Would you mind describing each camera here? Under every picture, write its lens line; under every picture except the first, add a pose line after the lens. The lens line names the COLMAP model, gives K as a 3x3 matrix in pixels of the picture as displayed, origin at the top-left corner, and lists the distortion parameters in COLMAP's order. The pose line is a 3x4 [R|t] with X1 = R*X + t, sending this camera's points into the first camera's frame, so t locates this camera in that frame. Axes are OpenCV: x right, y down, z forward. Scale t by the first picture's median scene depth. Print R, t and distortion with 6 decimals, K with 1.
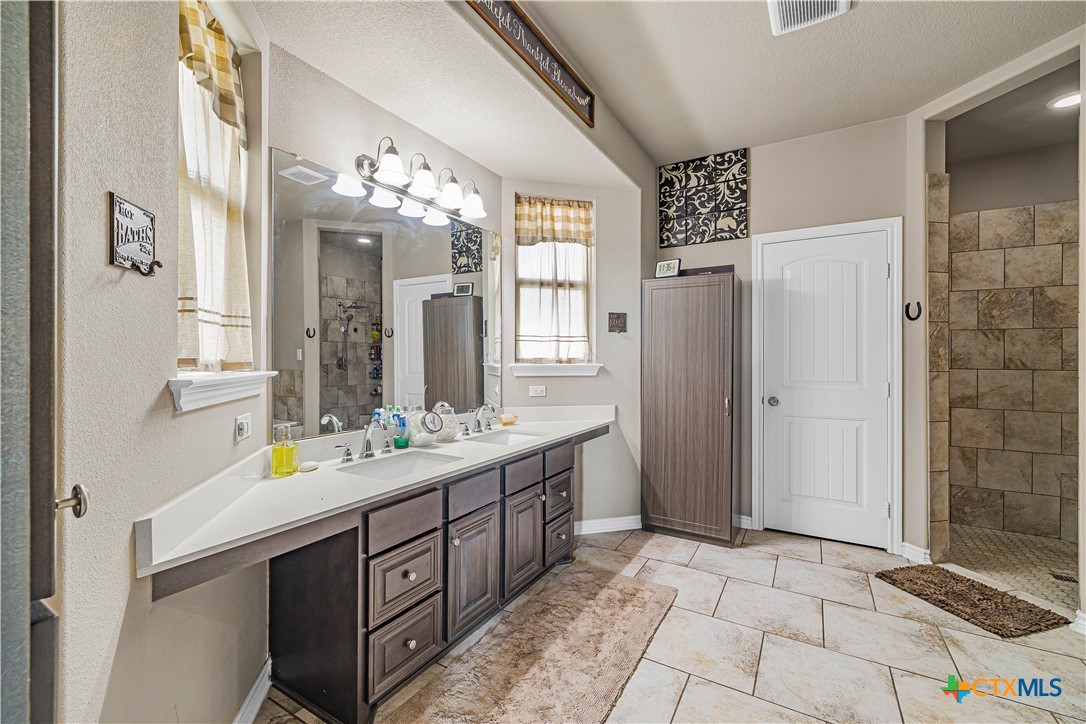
lens RADIAL K [[454.8, 0, 548.7], [0, 454.8, 356.8], [0, 0, 1]] dist [0.001670, 0.000088]
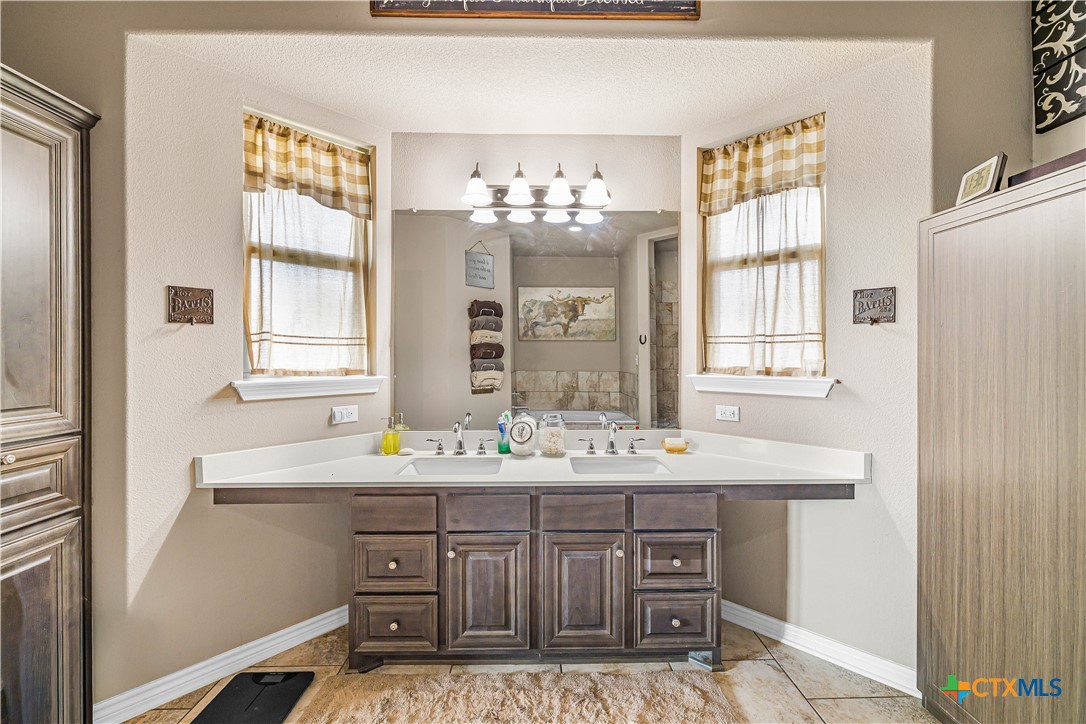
lens RADIAL K [[454.8, 0, 548.7], [0, 454.8, 356.8], [0, 0, 1]] dist [0.001670, 0.000088]
pose [[0.524642, 0.000922, -0.851323, 0.428899], [0.001737, 0.999996, 0.002153, -0.015257], [0.851321, -0.002608, 0.524638, 0.375022]]
